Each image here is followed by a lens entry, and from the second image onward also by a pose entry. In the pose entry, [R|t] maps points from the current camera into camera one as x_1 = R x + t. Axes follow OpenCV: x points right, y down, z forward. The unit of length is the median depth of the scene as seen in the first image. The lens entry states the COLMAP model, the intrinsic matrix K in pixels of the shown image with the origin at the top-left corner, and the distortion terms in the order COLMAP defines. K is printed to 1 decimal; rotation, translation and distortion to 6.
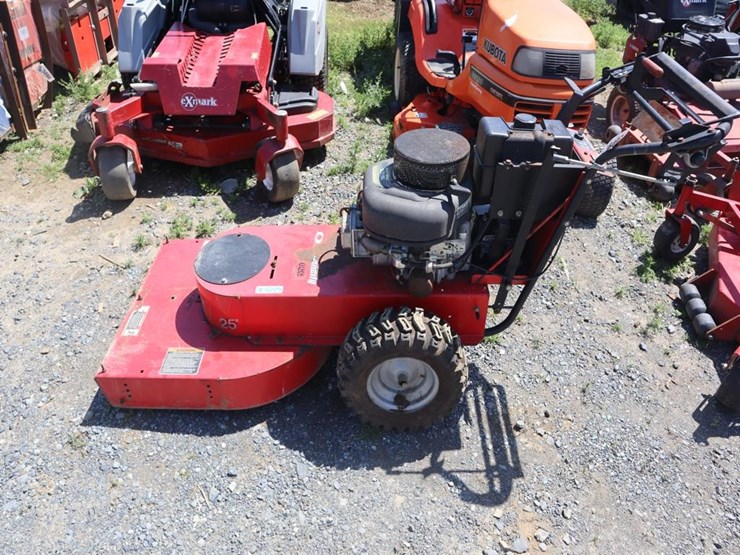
lens RADIAL K [[490.6, 0, 371.5], [0, 490.6, 240.4], [0, 0, 1]] dist [-0.105352, 0.049553]
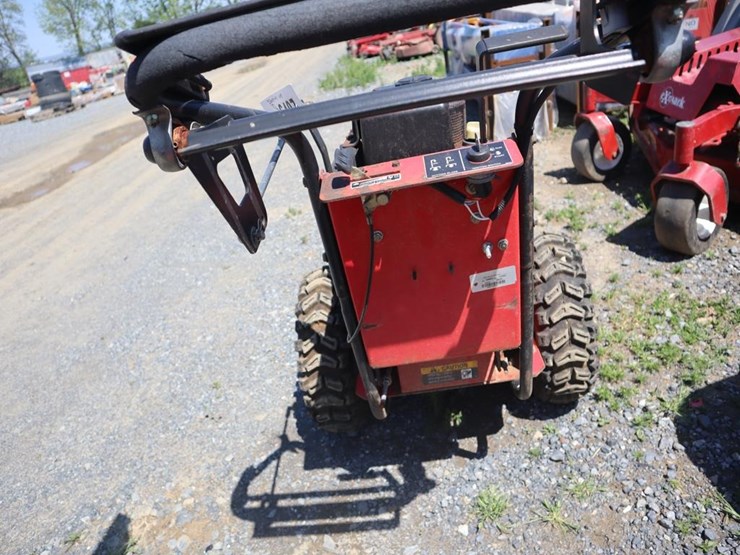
lens RADIAL K [[499.5, 0, 383.9], [0, 499.5, 295.2], [0, 0, 1]] dist [-0.115218, 0.100955]
pose [[-0.032114, 0.484420, -0.874246, 0.749868], [-0.484629, 0.757447, 0.437503, -0.213933], [0.874130, 0.437735, 0.210439, 0.797049]]
